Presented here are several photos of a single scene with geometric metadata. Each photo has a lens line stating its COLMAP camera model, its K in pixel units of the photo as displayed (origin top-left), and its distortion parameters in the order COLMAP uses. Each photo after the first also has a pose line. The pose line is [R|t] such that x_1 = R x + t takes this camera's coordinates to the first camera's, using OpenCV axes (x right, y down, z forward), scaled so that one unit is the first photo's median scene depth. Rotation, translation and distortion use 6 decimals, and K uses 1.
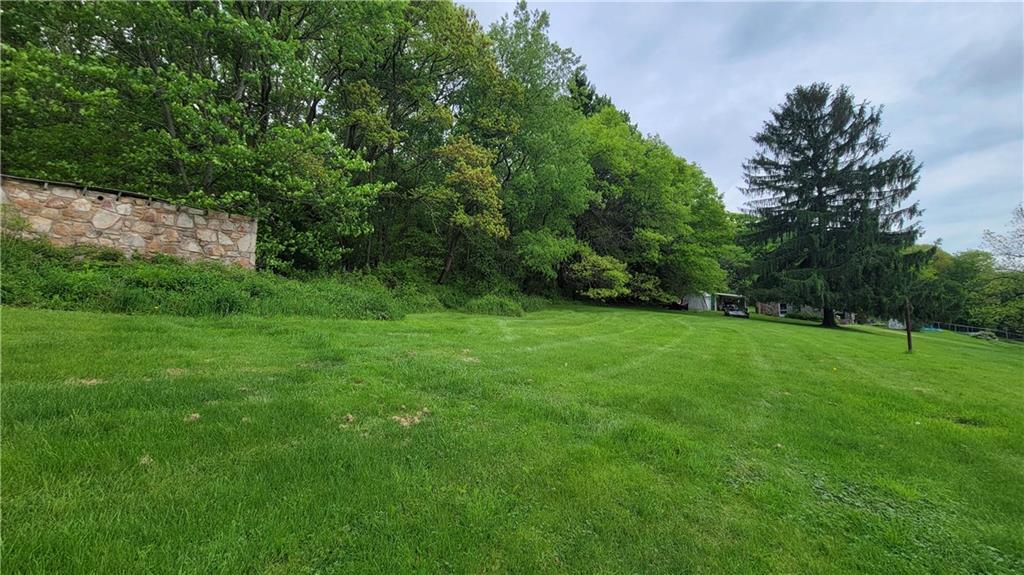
lens RADIAL K [[411.4, 0, 513.7], [0, 411.4, 286.3], [0, 0, 1]] dist [0.005141, 0.000152]
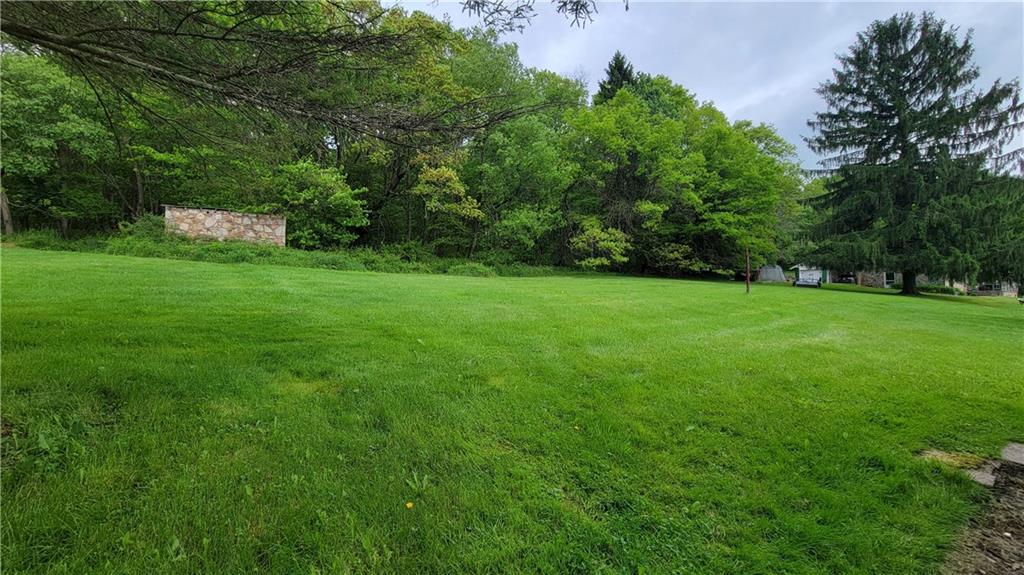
lens RADIAL K [[411.4, 0, 513.5], [0, 411.4, 290.7], [0, 0, 1]] dist [0.005141, 0.000152]
pose [[0.948837, -0.015042, -0.315408, 0.657897], [0.028831, 0.998819, 0.039098, 0.084760], [0.314448, -0.046192, 0.948150, -0.295330]]
